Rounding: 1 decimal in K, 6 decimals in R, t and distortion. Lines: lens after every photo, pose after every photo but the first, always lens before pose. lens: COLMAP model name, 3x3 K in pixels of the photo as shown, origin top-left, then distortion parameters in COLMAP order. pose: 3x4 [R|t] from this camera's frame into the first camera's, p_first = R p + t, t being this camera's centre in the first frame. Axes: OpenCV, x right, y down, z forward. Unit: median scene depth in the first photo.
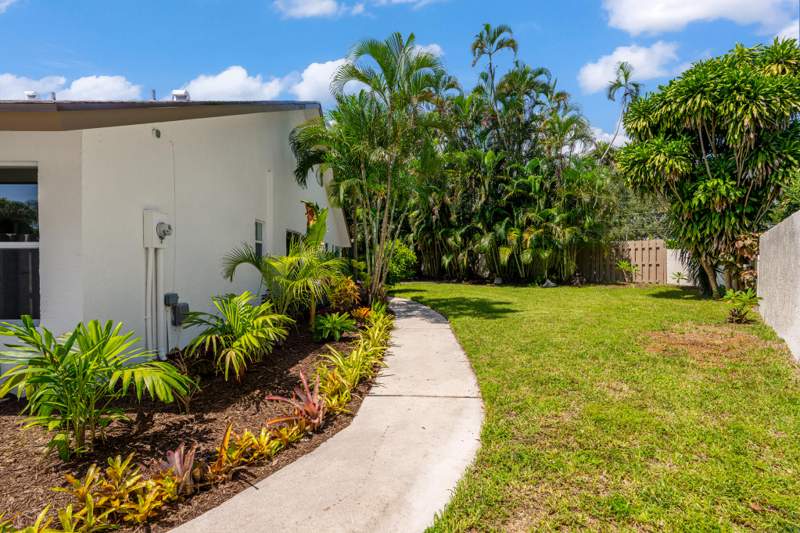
lens RADIAL K [[394.3, 0, 400.0], [0, 394.3, 266.5], [0, 0, 1]] dist [0.000527, -0.000259]
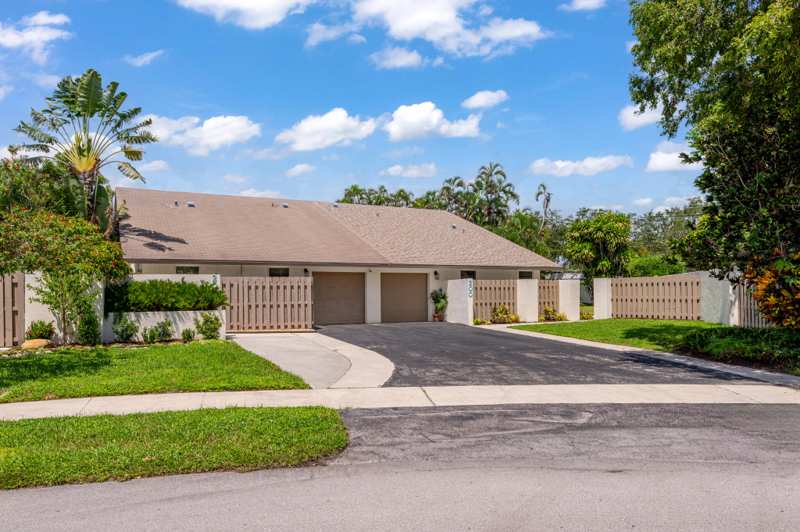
lens RADIAL K [[537.9, 0, 360.7], [0, 537.9, 283.5], [0, 0, 1]] dist [-0.004334, -0.001274]
pose [[0.920004, 0.003502, 0.391894, -1.919050], [0.006179, 0.999706, -0.023440, 0.011766], [-0.391861, 0.023987, 0.919712, -1.529248]]
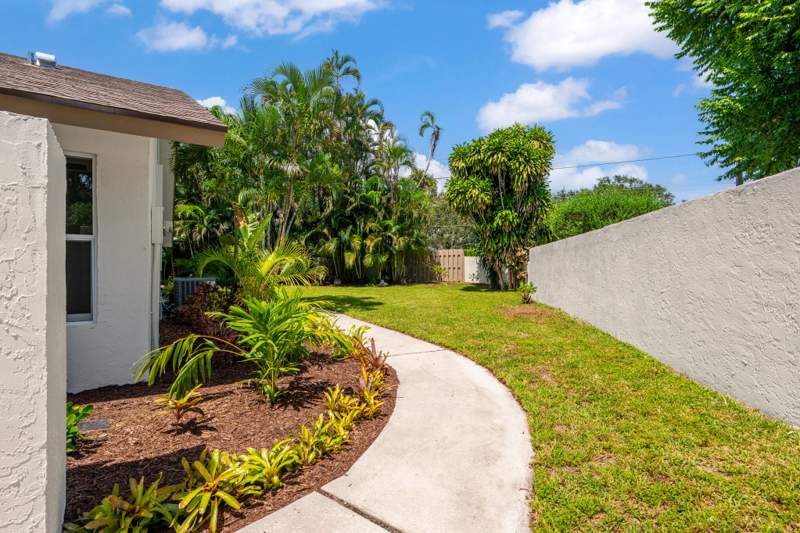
lens RADIAL K [[405.2, 0, 400.0], [0, 405.2, 266.5], [0, 0, 1]] dist [0.013825, -0.000024]
pose [[0.859660, 0.007918, 0.510806, -0.284929], [-0.002040, 0.999925, -0.012067, 0.009928], [-0.510863, 0.009331, 0.859611, -0.097780]]
